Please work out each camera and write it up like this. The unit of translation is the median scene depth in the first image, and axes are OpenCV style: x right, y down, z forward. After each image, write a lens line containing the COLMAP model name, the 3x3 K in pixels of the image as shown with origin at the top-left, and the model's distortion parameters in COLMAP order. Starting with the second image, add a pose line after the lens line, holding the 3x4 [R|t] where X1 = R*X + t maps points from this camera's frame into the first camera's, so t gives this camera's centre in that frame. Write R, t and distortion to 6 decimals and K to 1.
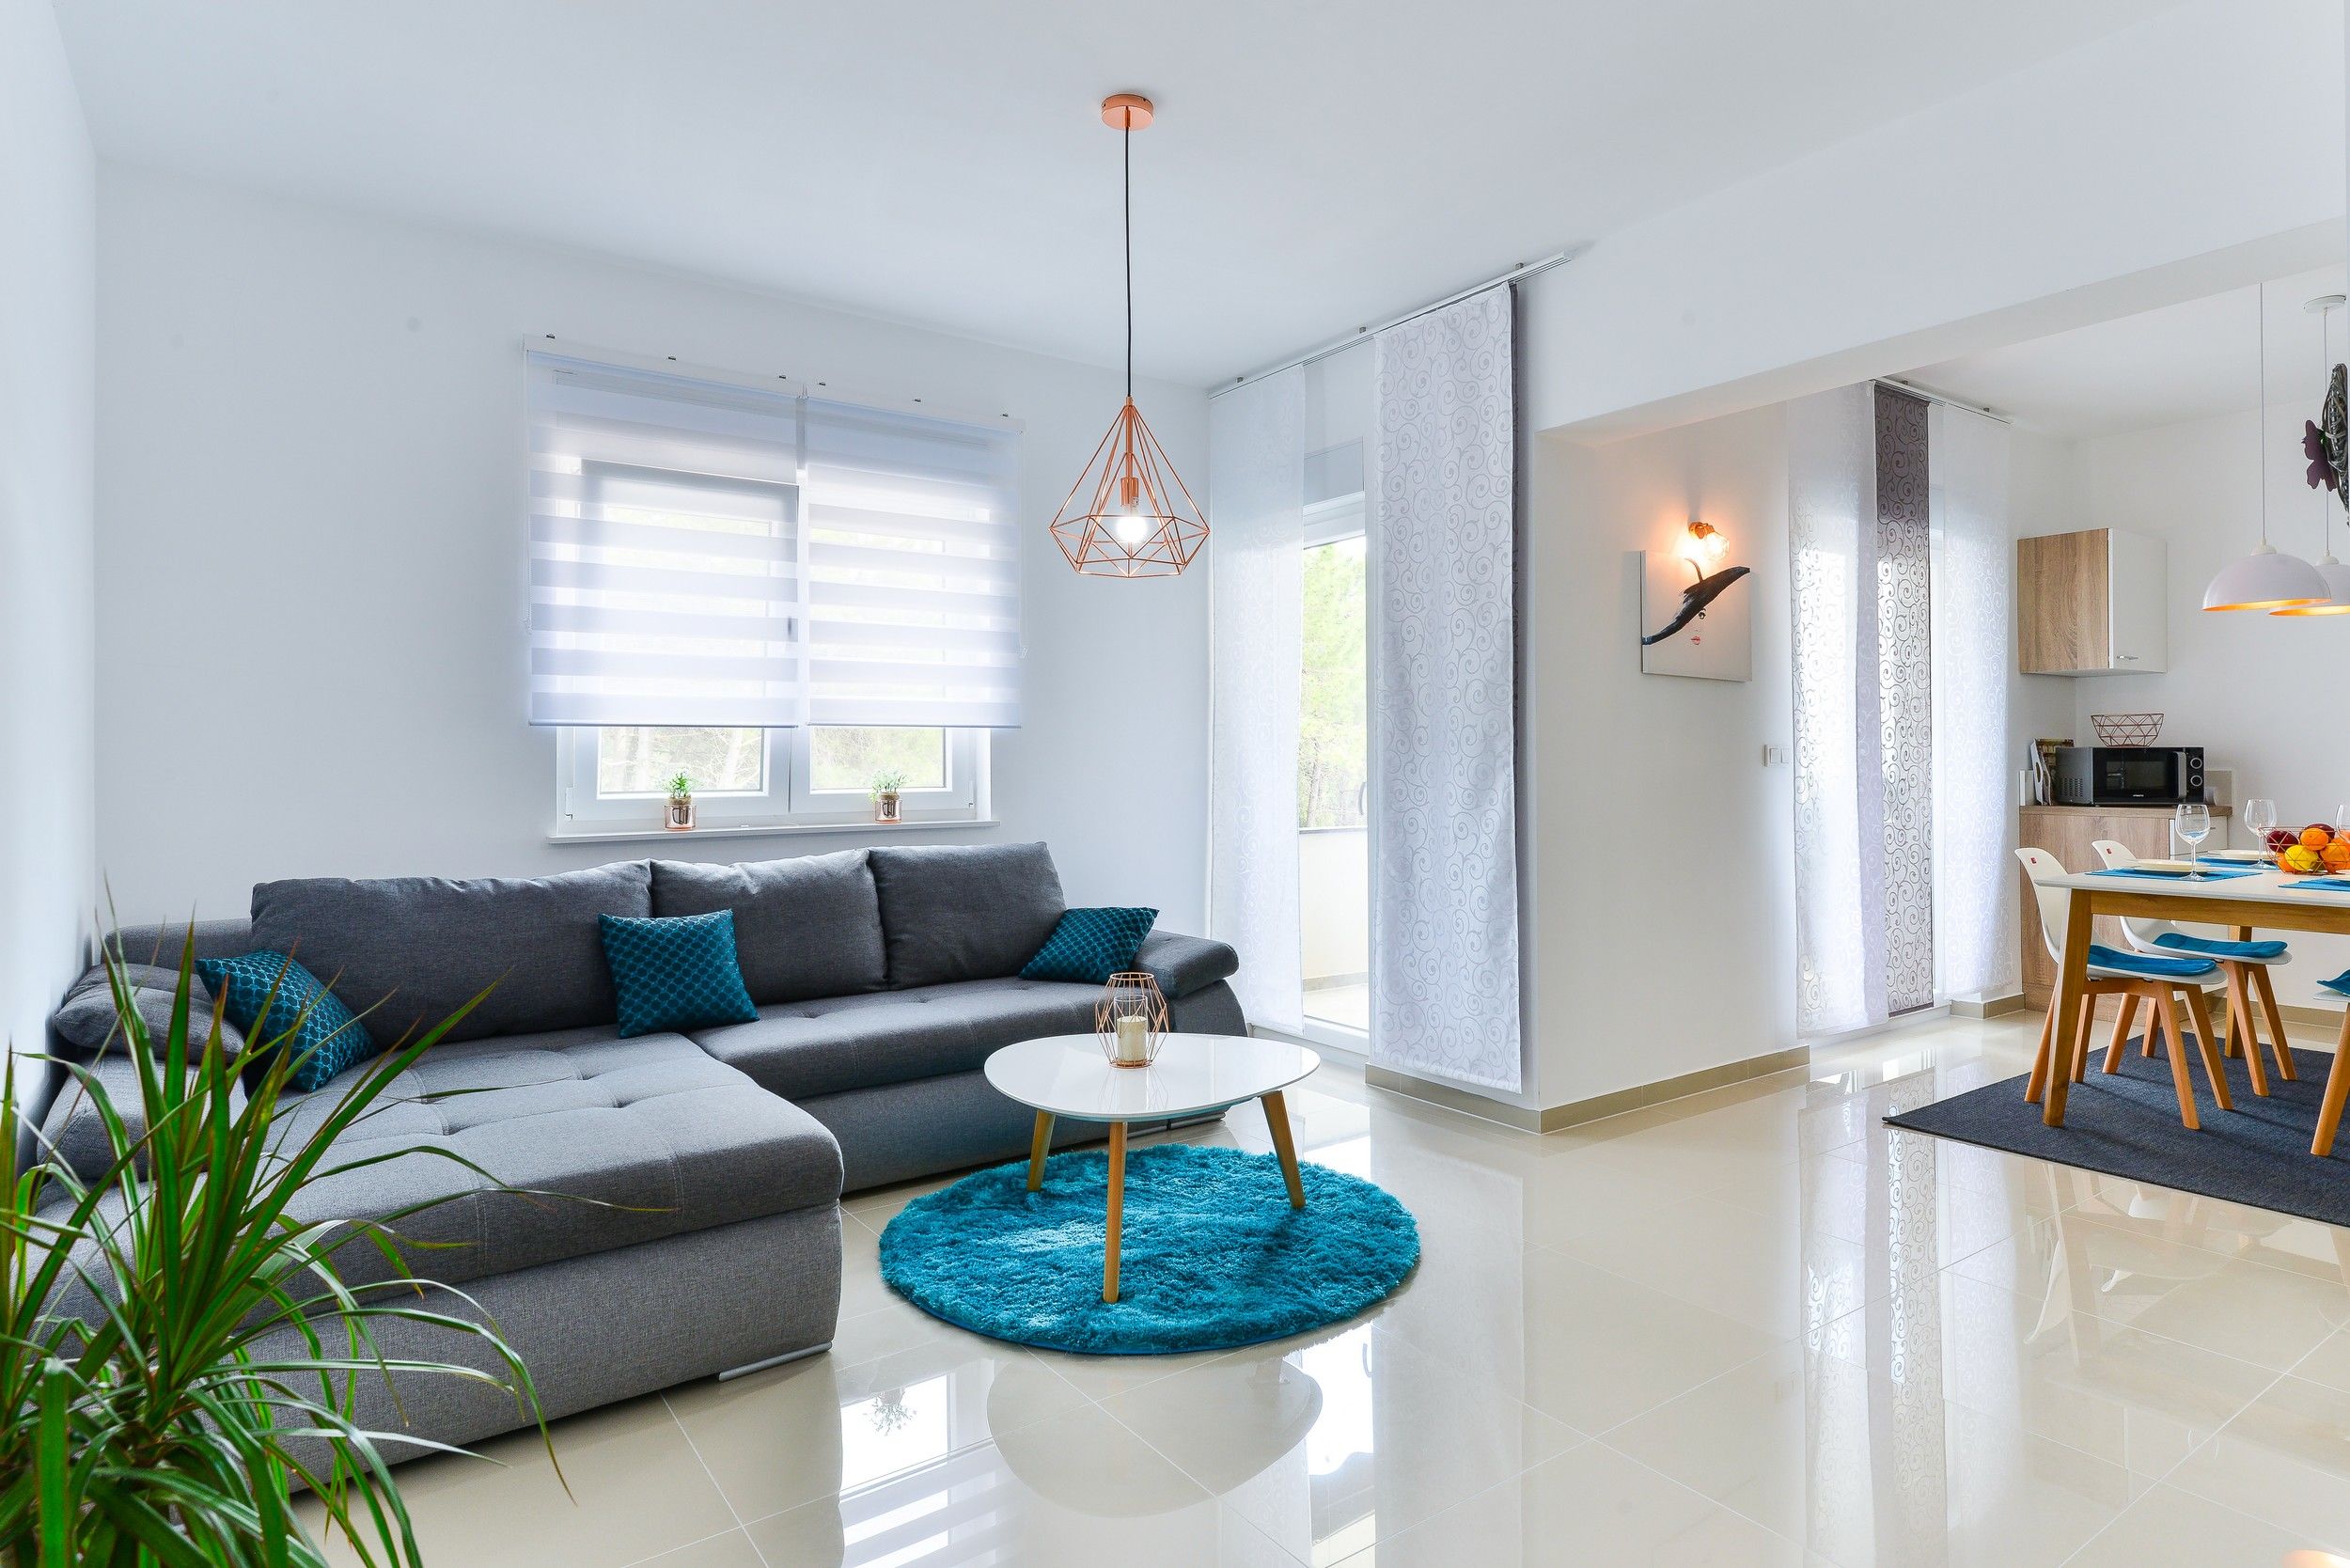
lens RADIAL K [[1297.2, 0, 1220.5], [0, 1297.2, 745.3], [0, 0, 1]] dist [0.019672, -0.000401]
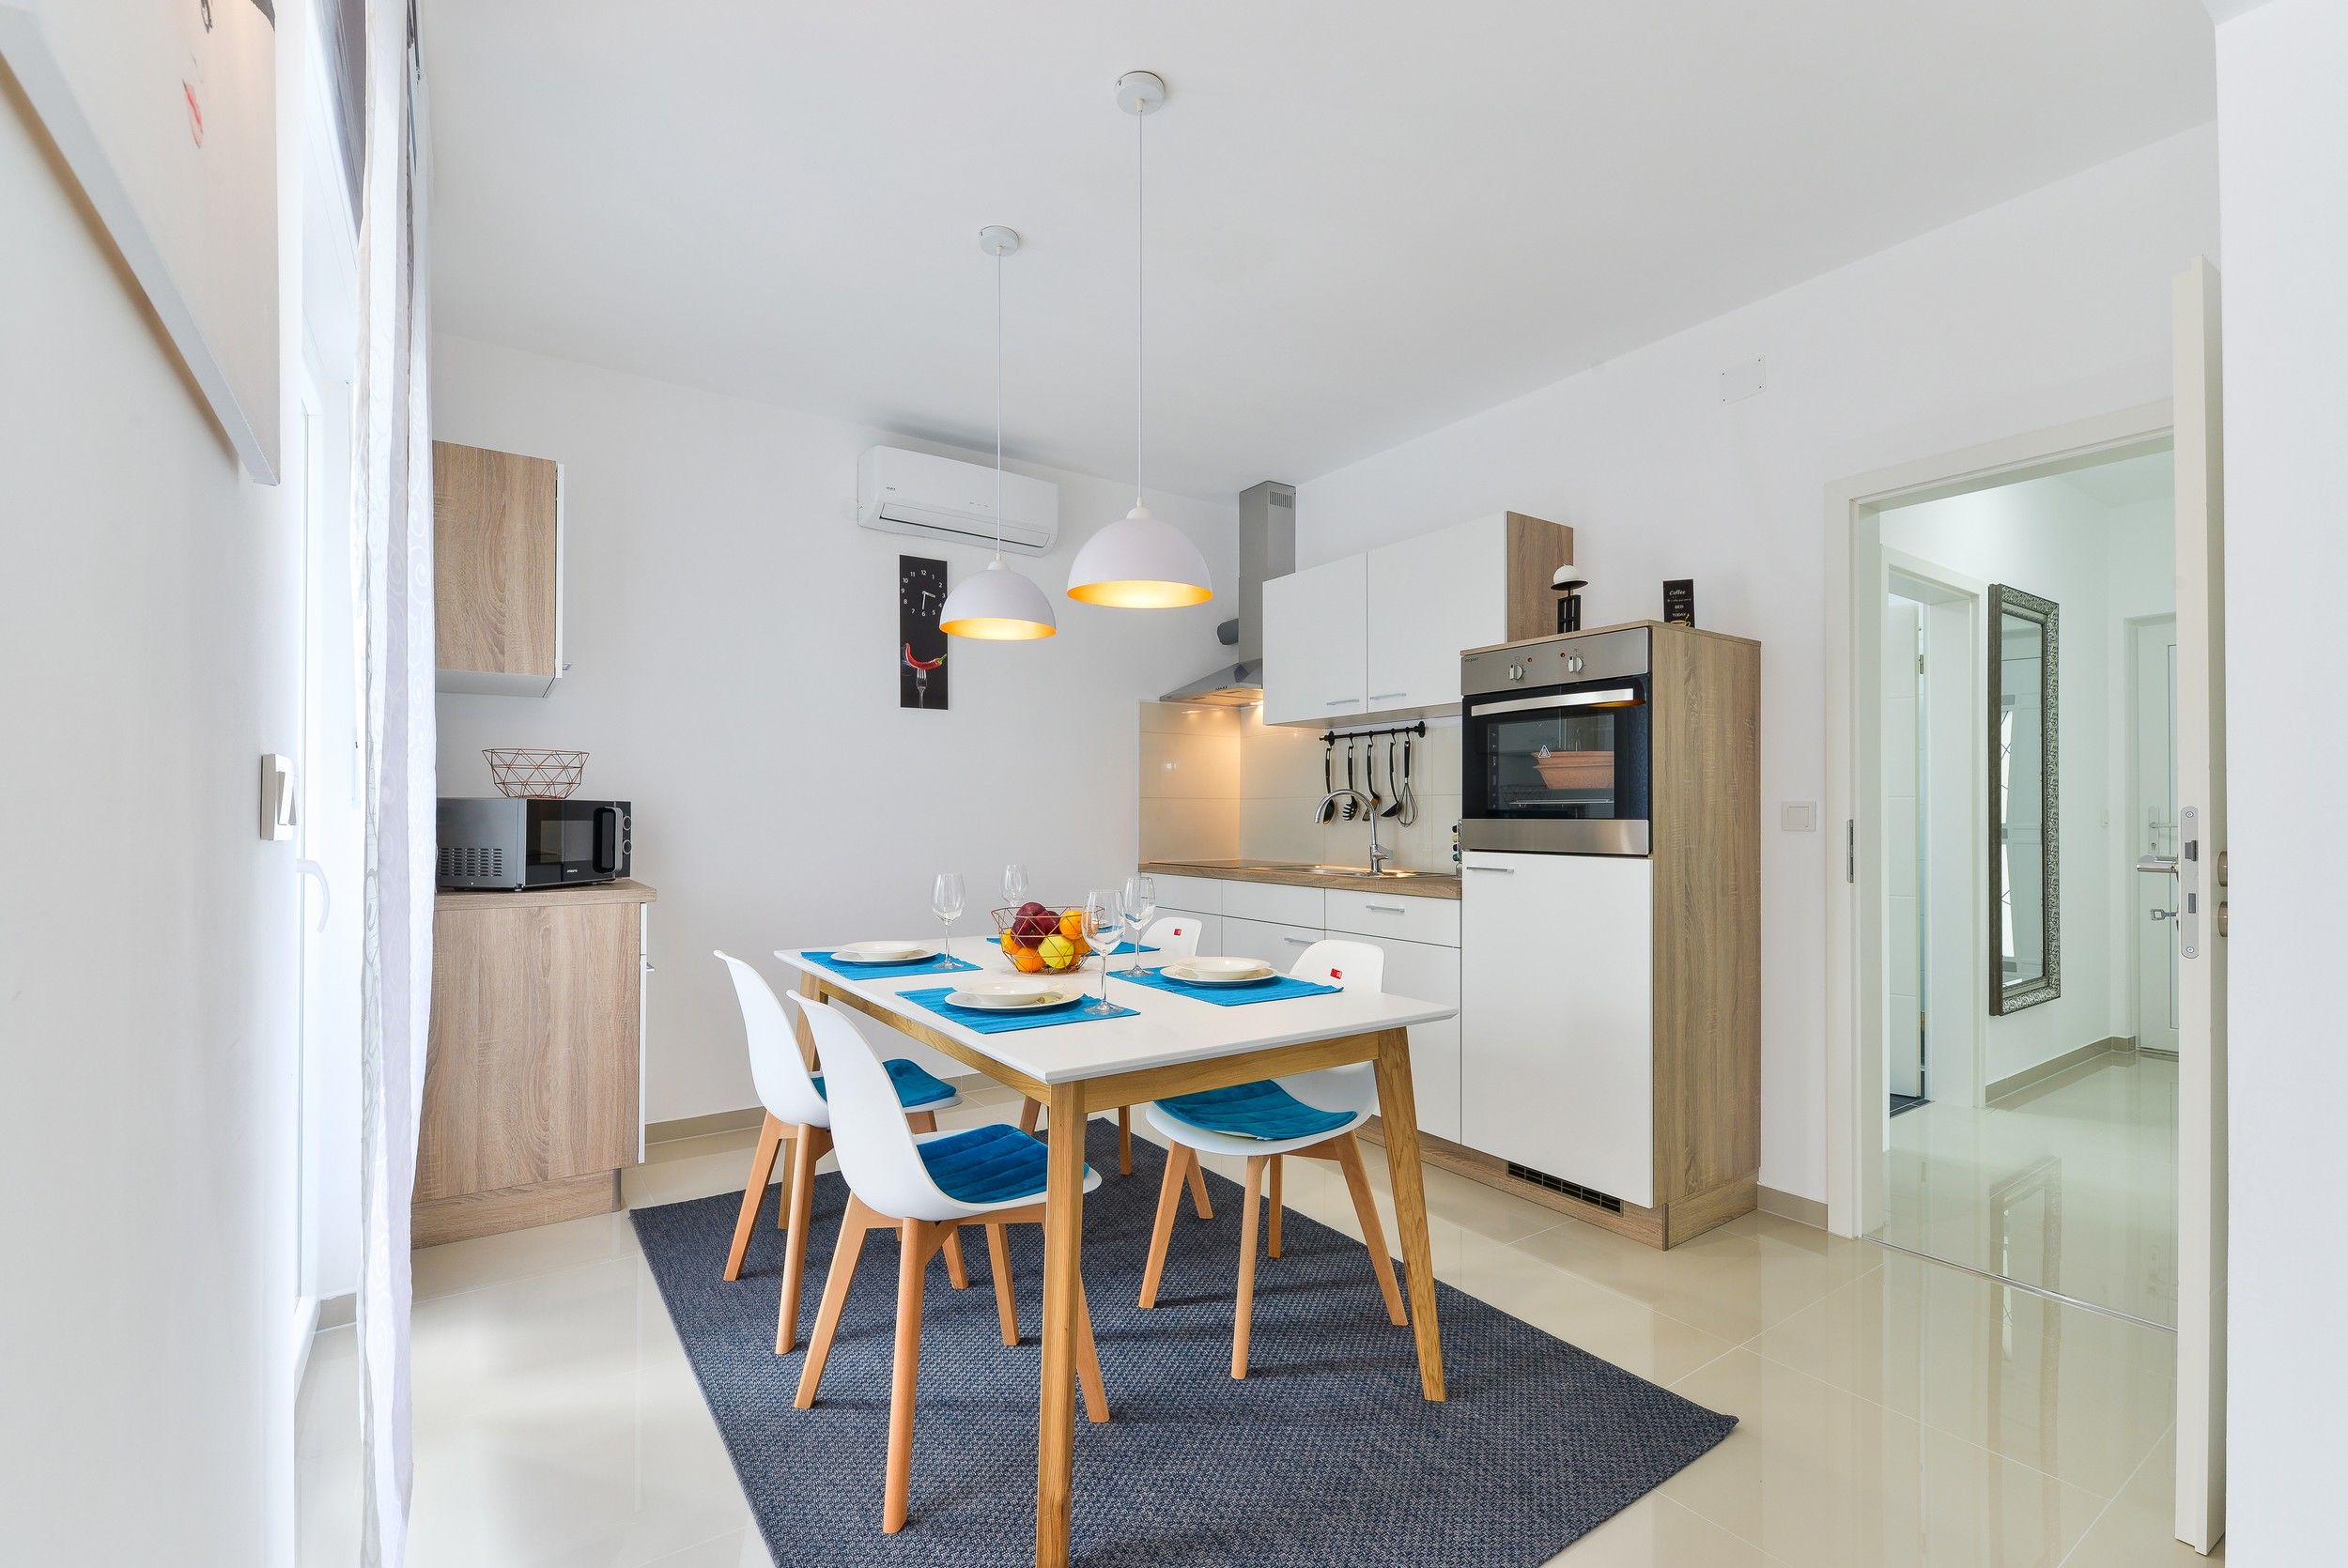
lens RADIAL K [[1007.9, 0, 1162.7], [0, 1007.9, 800.6], [0, 0, 1]] dist [0.006358, 0.000003]
pose [[0.034418, 0.019315, 0.999221, 0.240897], [-0.012867, 0.999739, -0.018882, 0.010302], [-0.999325, -0.012208, 0.034657, 0.865882]]
